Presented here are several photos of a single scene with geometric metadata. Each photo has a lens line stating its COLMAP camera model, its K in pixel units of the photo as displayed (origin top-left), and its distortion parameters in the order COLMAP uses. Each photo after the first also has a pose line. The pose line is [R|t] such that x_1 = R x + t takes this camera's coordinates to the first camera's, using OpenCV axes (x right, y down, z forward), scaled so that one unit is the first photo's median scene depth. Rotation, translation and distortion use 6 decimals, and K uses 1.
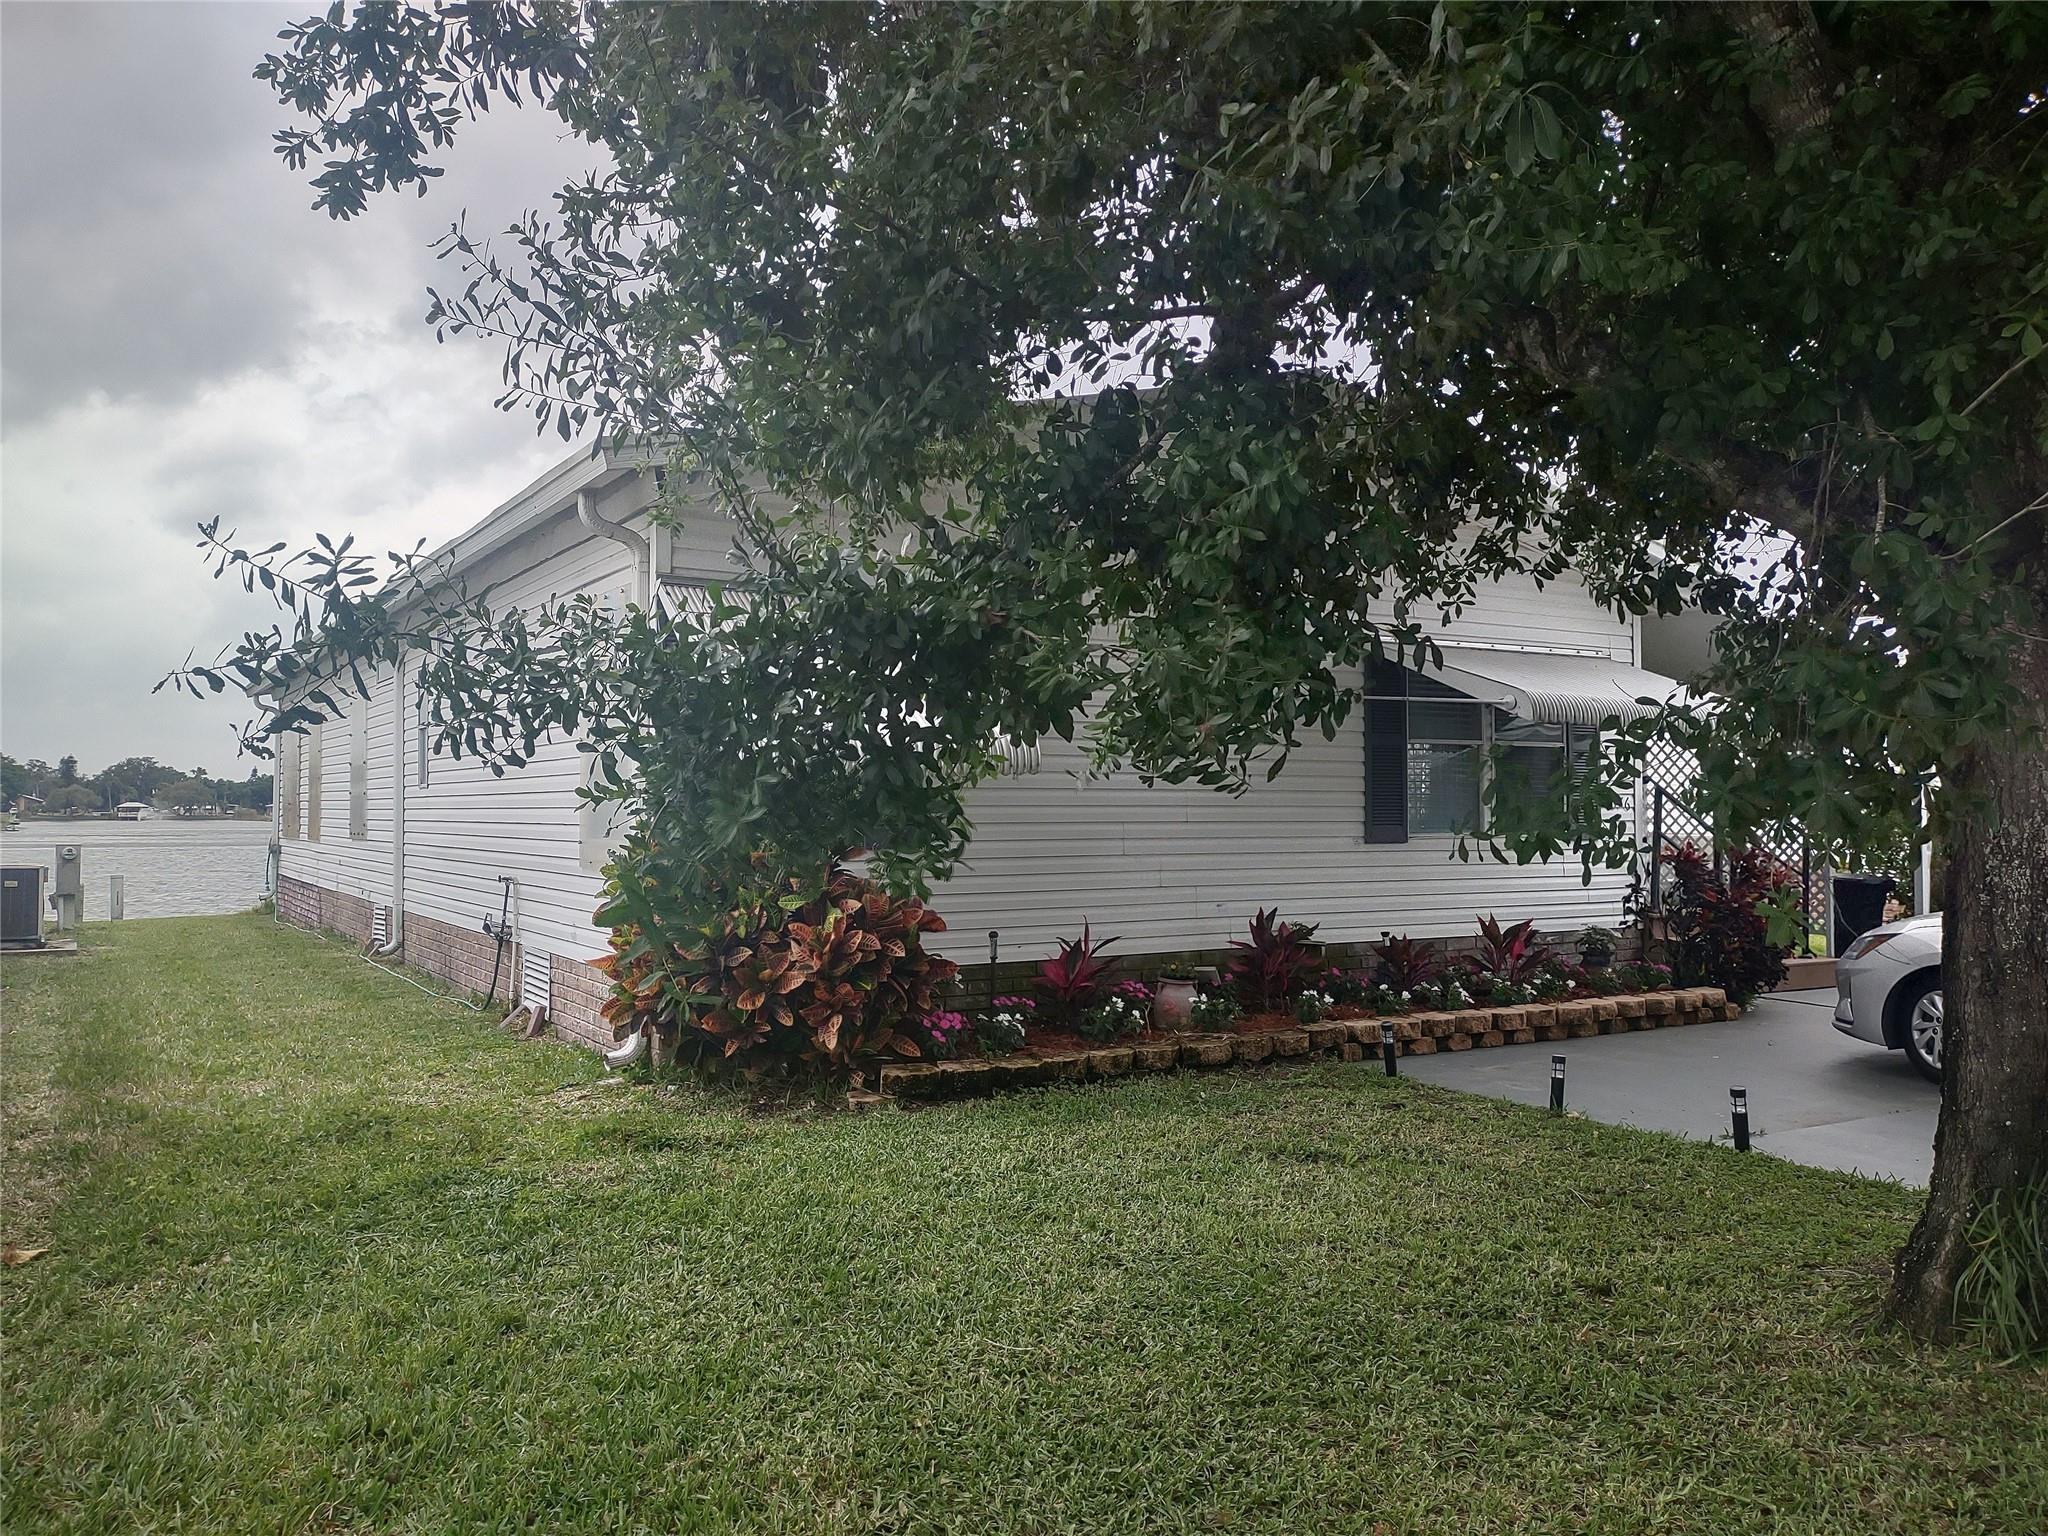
lens RADIAL K [[1594.5, 0, 1019.8], [0, 1594.5, 767.8], [0, 0, 1]] dist [0.088886, -0.020781]
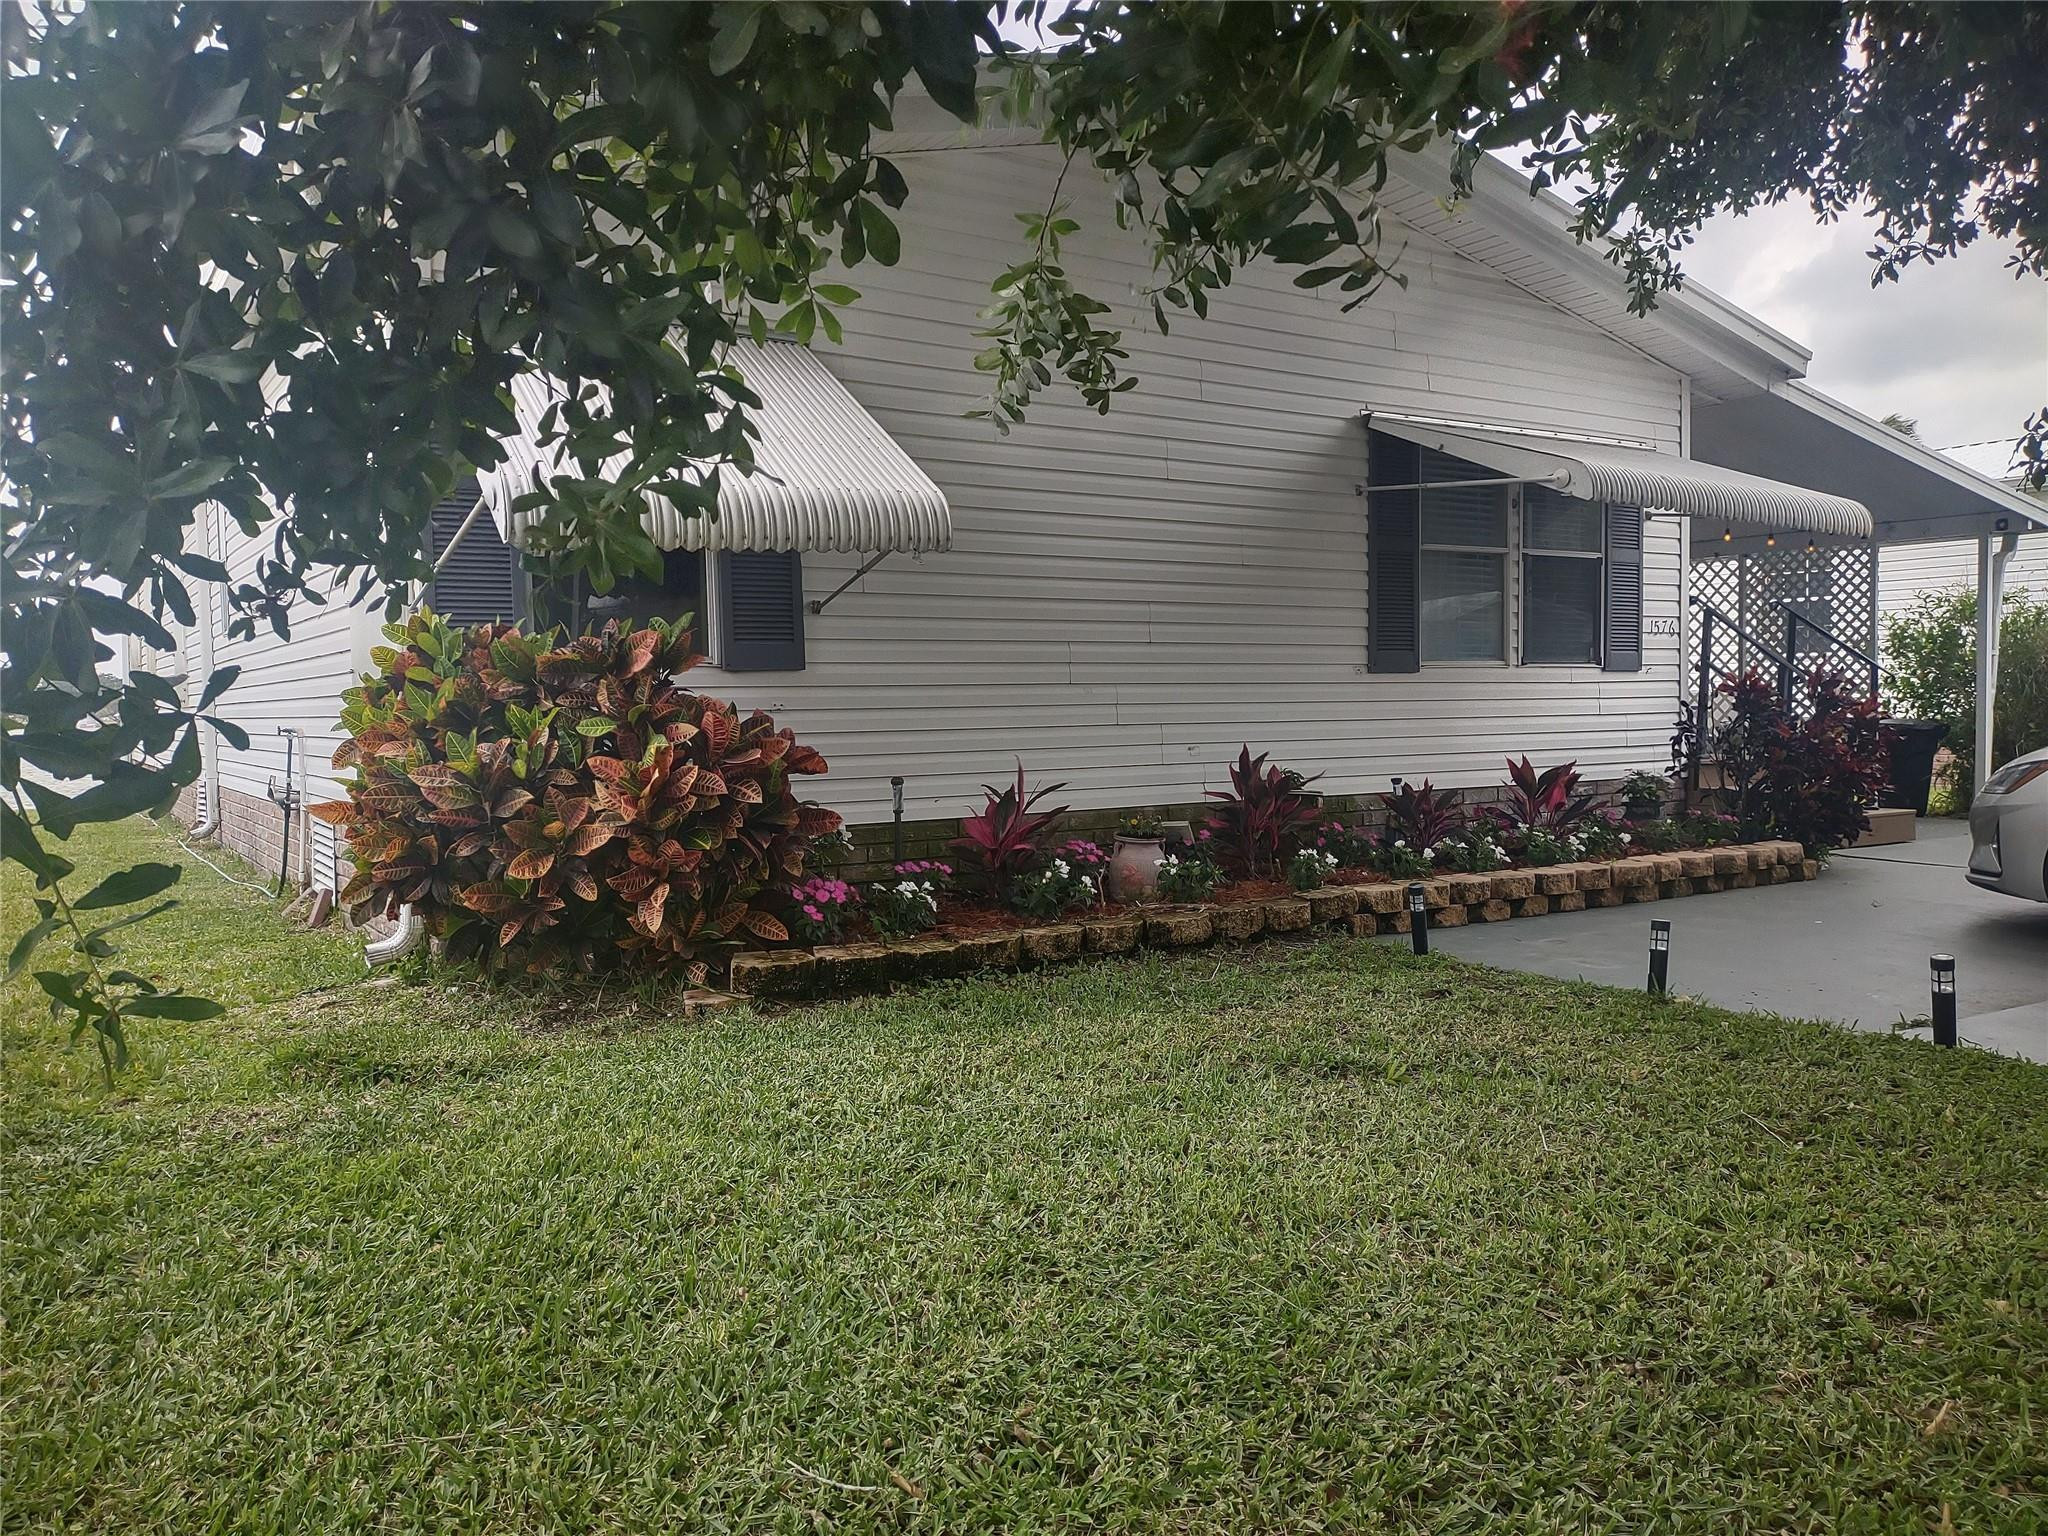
lens RADIAL K [[1594.5, 0, 1030.1], [0, 1594.5, 788.8], [0, 0, 1]] dist [0.088886, -0.020781]
pose [[0.999301, -0.015595, 0.033988, 0.024082], [0.012861, 0.996774, 0.079226, 0.057082], [-0.035113, -0.078733, 0.996277, 0.284969]]
